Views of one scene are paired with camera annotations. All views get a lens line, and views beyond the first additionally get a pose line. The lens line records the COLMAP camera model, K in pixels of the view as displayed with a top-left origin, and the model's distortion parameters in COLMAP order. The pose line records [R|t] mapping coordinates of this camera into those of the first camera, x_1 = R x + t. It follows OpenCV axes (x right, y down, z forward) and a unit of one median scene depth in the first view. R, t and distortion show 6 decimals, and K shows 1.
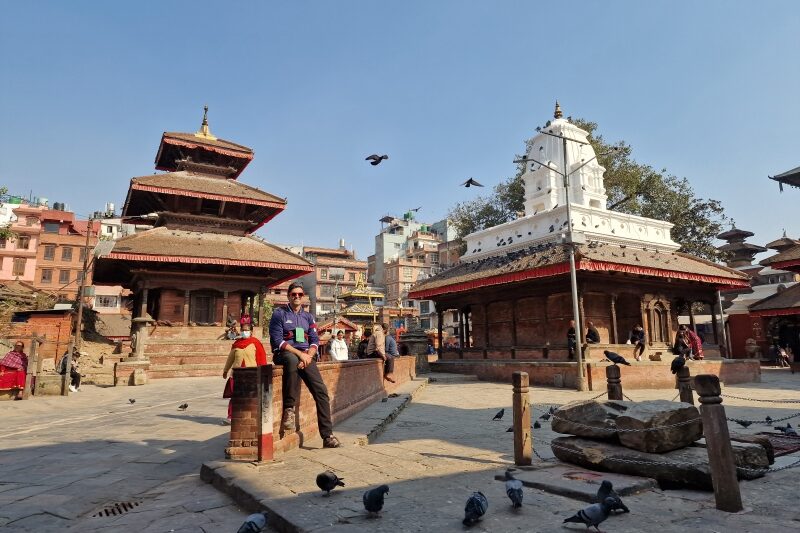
lens RADIAL K [[529.6, 0, 401.1], [0, 529.6, 257.6], [0, 0, 1]] dist [0.074430, -0.076376]
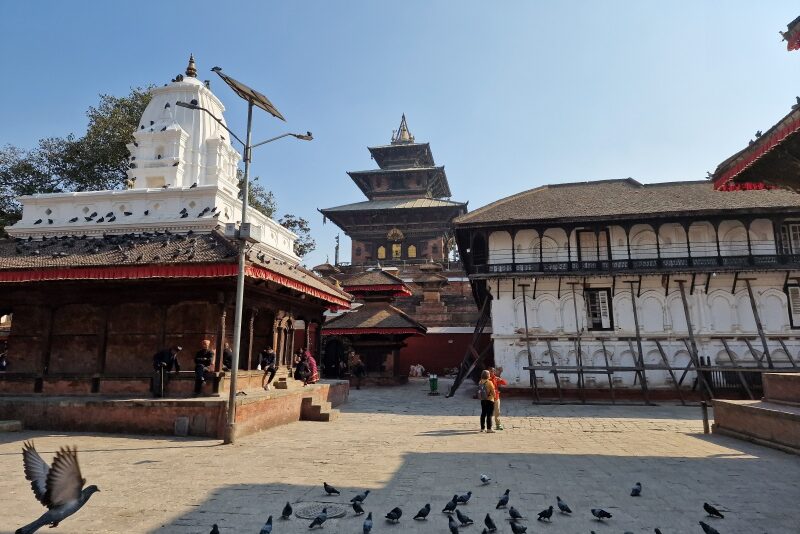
lens RADIAL K [[529.6, 0, 401.1], [0, 529.6, 258.1], [0, 0, 1]] dist [0.074430, -0.076376]
pose [[0.649257, 0.147087, 0.746211, -0.063967], [-0.143269, 0.987210, -0.069936, 0.015363], [-0.746953, -0.061503, 0.662026, 0.265246]]
